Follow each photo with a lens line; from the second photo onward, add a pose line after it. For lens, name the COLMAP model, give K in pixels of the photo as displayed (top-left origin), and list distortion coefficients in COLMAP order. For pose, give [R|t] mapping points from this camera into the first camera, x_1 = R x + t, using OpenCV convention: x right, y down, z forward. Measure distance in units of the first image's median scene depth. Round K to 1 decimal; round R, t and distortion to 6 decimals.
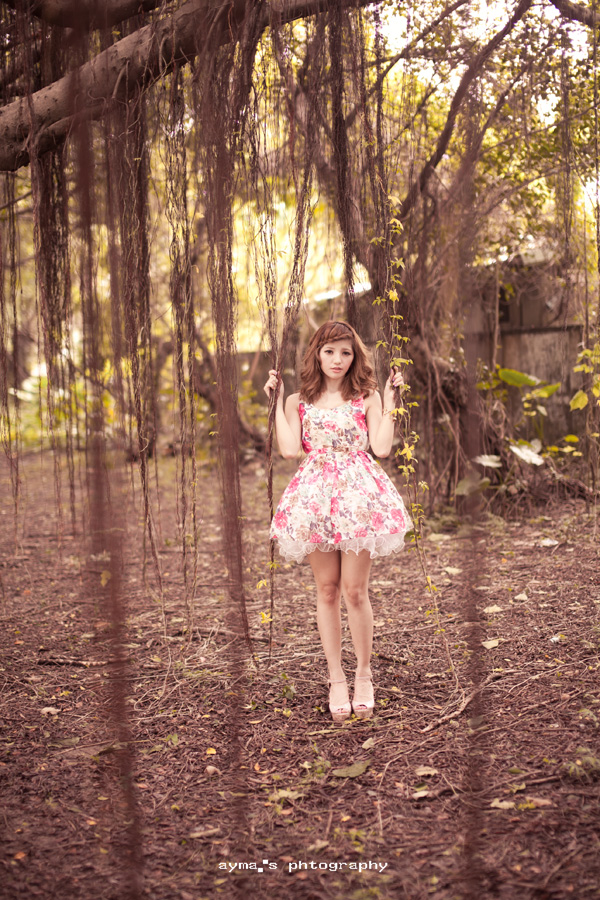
lens RADIAL K [[1152.1, 0, 300.0], [0, 1152.1, 450.0], [0, 0, 1]] dist [-0.002457, 0.012426]
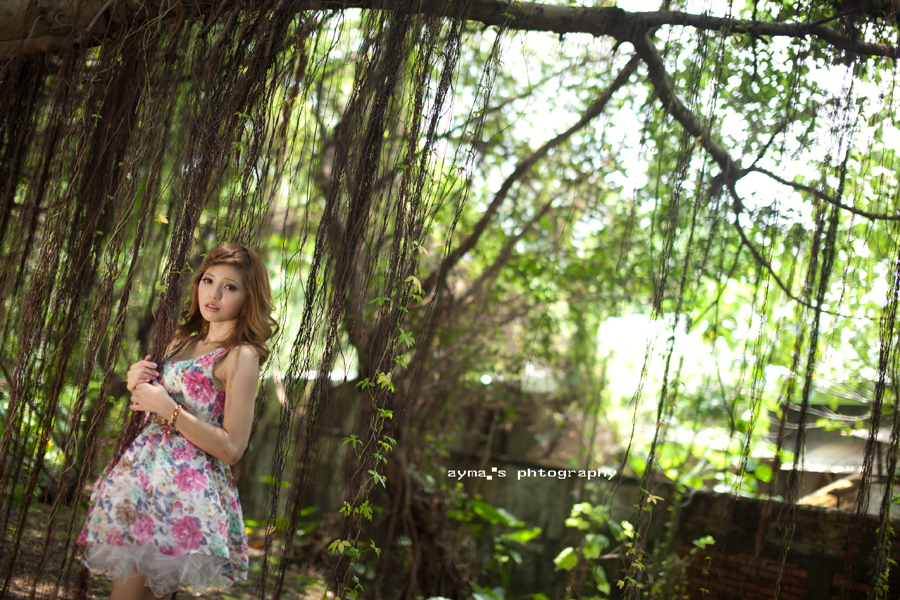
lens RADIAL K [[1152.1, 0, 450.0], [0, 1152.1, 300.0], [0, 0, 1]] dist [-0.002457, 0.012426]
pose [[0.962174, 0.238020, 0.132542, 0.000504], [-0.204423, 0.952369, -0.226283, -0.012615], [-0.180089, 0.190629, 0.965002, 0.130095]]
